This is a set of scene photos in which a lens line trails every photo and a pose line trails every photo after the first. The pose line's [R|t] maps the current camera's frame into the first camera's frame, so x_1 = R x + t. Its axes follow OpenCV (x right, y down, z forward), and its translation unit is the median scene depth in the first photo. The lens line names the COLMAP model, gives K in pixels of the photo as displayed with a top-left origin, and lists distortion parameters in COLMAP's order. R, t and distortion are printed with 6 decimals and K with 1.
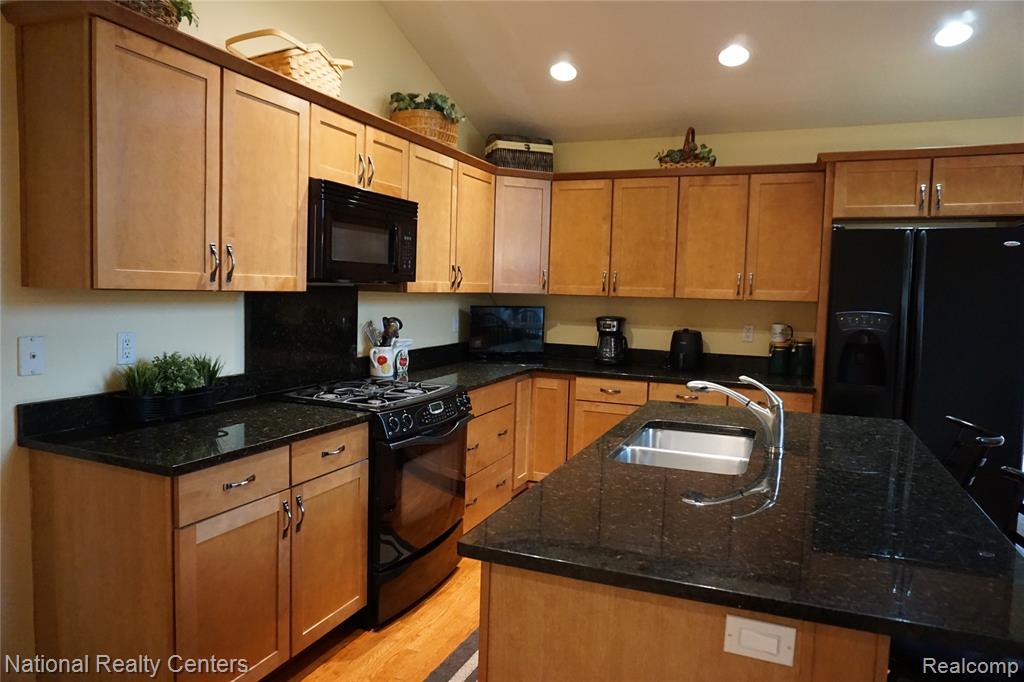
lens RADIAL K [[691.0, 0, 509.7], [0, 691.0, 337.9], [0, 0, 1]] dist [0.000199, 0.002973]
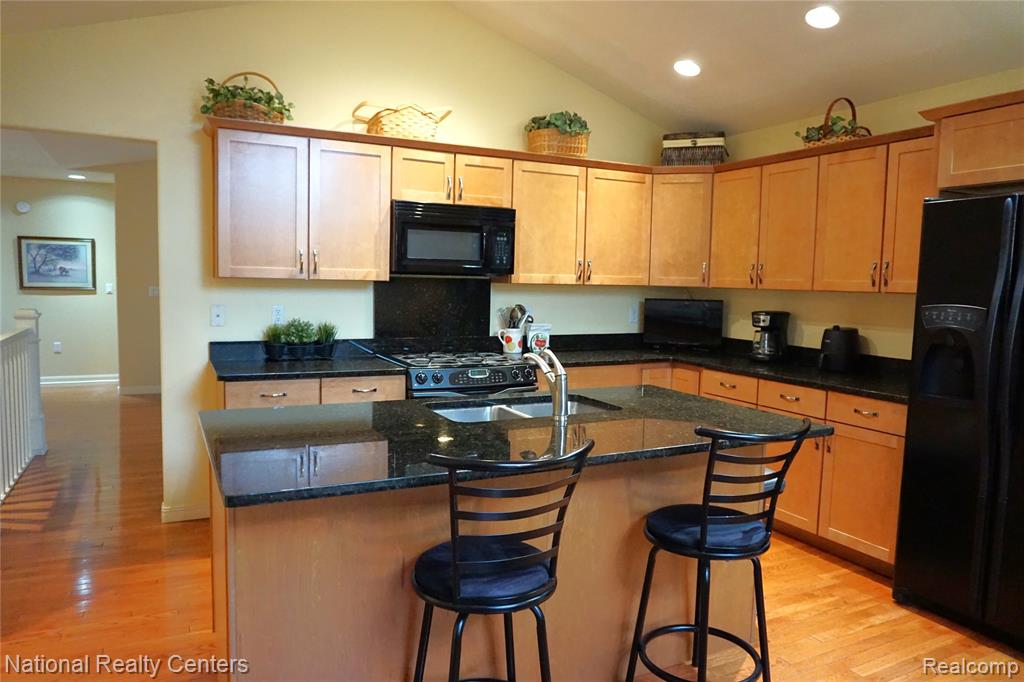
lens RADIAL K [[691.0, 0, 507.4], [0, 691.0, 340.8], [0, 0, 1]] dist [0.000199, 0.002973]
pose [[0.758965, 0.048596, -0.649315, 0.599088], [-0.049507, 0.998631, 0.016872, 0.014137], [0.649246, 0.019341, 0.760332, 0.064342]]
